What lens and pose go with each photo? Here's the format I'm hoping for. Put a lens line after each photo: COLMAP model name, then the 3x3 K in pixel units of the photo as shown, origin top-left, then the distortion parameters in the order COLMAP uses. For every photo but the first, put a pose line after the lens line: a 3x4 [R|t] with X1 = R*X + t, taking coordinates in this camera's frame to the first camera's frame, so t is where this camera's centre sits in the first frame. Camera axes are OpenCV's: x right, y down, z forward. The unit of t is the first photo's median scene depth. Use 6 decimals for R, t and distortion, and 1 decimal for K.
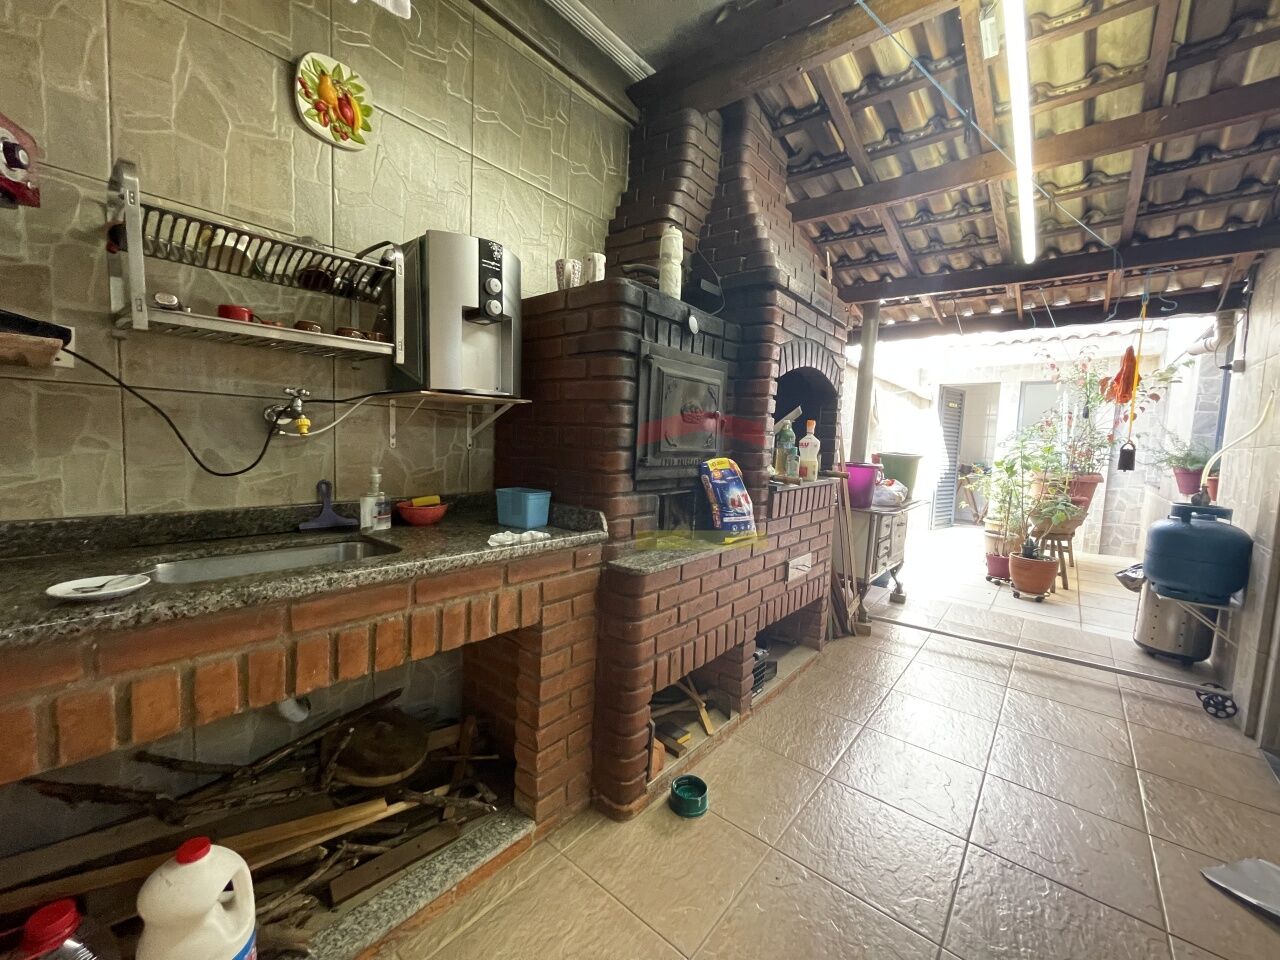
lens RADIAL K [[514.0, 0, 644.9], [0, 514.0, 483.3], [0, 0, 1]] dist [0.002241, -0.002291]
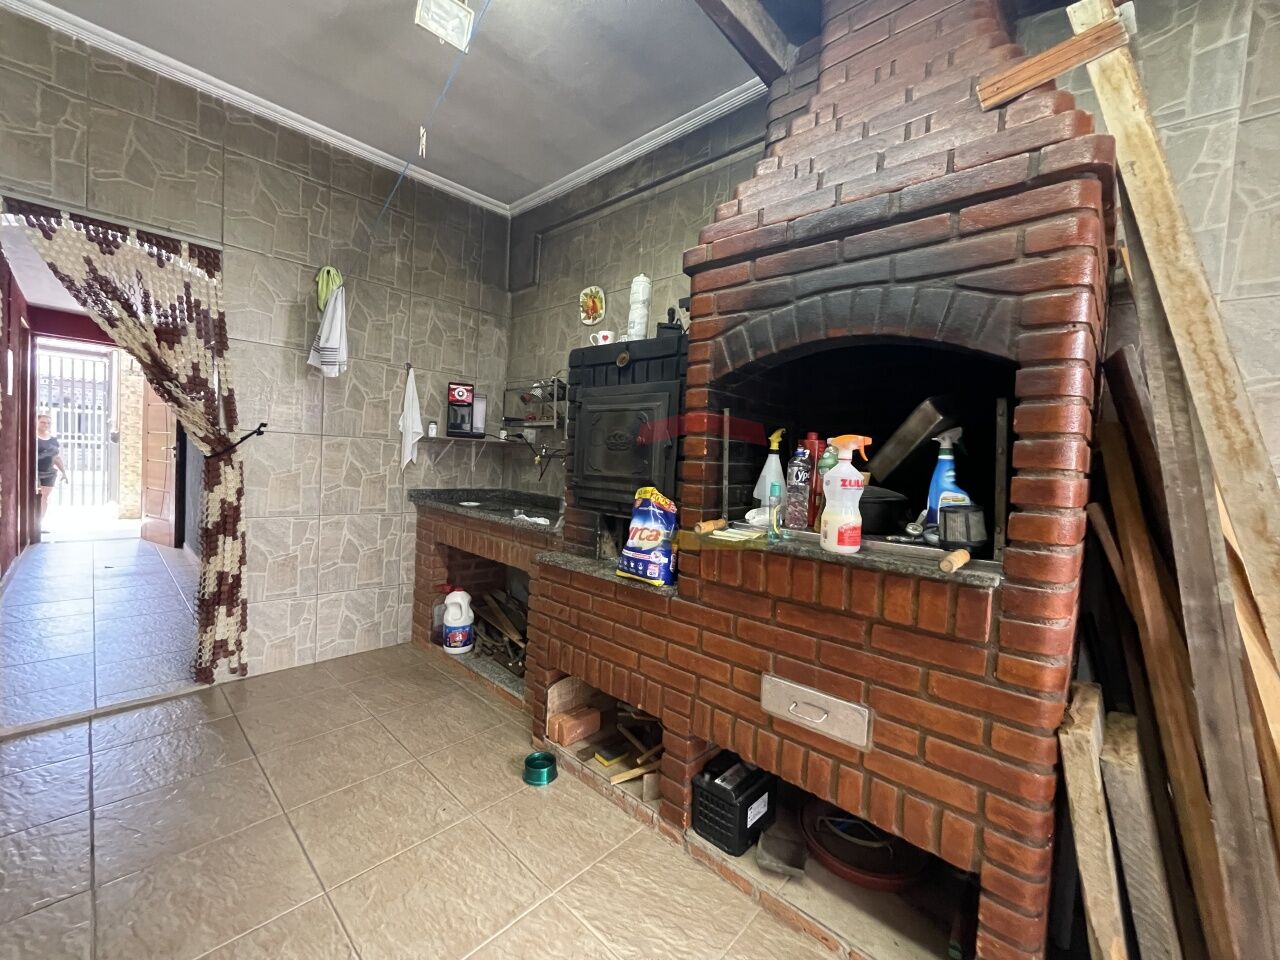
lens RADIAL K [[514.0, 0, 644.9], [0, 514.0, 483.3], [0, 0, 1]] dist [0.002241, -0.002291]
pose [[-0.051903, 0.003453, -0.998646, 1.359279], [-0.138767, 0.990268, 0.010636, -0.083023], [0.988964, 0.139131, -0.050918, 1.331425]]
